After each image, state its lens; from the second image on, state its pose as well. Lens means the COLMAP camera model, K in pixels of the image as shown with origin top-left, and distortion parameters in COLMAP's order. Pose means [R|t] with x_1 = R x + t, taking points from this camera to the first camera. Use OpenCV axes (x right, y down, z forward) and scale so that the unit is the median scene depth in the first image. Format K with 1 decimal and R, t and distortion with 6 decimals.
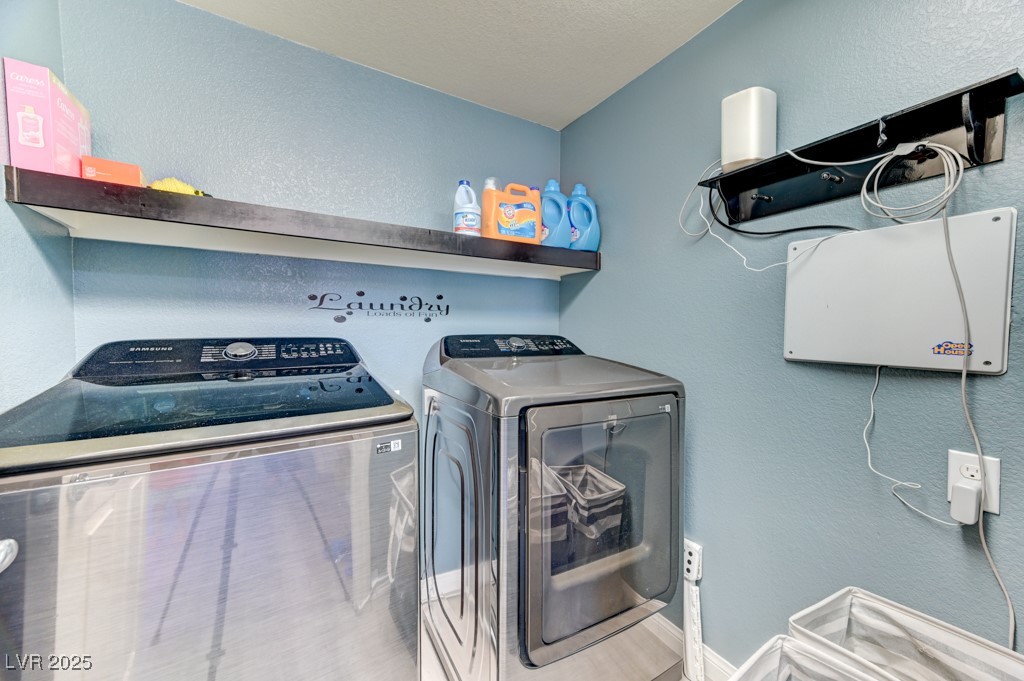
lens RADIAL K [[402.8, 0, 511.6], [0, 402.8, 337.3], [0, 0, 1]] dist [0.001875, -0.000233]
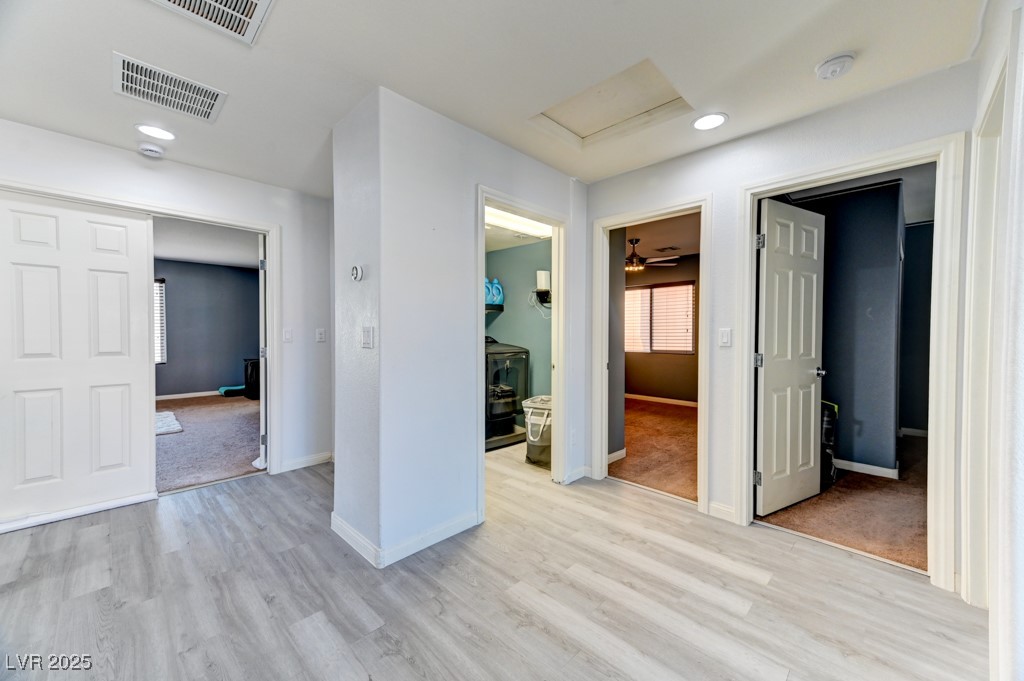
lens RADIAL K [[402.8, 0, 514.1], [0, 402.8, 337.9], [0, 0, 1]] dist [0.001875, -0.000233]
pose [[0.964058, -0.005297, 0.265641, -0.433186], [0.008811, 0.999889, -0.012038, 0.041022], [-0.265547, 0.013946, 0.963997, -1.631069]]
